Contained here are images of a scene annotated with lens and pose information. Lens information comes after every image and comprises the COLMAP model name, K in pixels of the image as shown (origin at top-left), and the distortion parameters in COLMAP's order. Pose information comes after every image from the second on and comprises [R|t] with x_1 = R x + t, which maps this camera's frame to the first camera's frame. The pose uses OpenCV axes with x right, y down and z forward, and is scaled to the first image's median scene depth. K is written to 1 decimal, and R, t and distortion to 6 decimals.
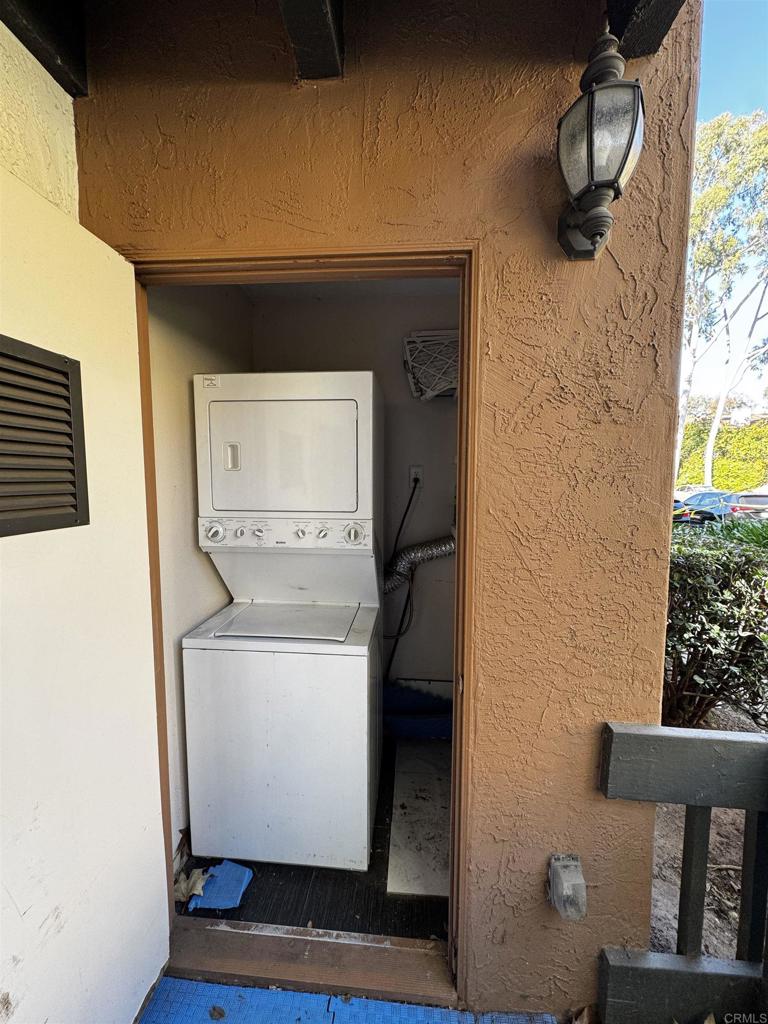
lens RADIAL K [[405.8, 0, 382.0], [0, 405.8, 509.1], [0, 0, 1]] dist [0.000222, 0.000227]
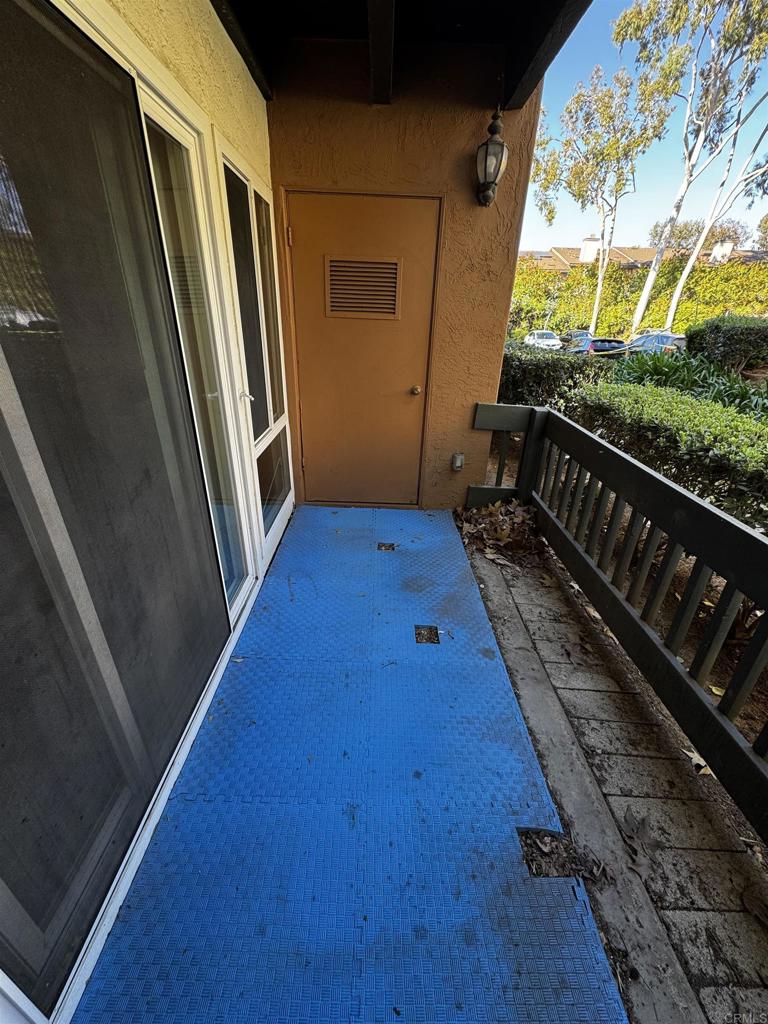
lens RADIAL K [[405.8, 0, 385.1], [0, 405.8, 509.9], [0, 0, 1]] dist [0.000222, 0.000227]
pose [[0.995556, -0.014108, 0.093111, -0.158523], [-0.020987, 0.930617, 0.365393, 0.095037], [-0.091805, -0.365723, 0.926185, -0.820324]]
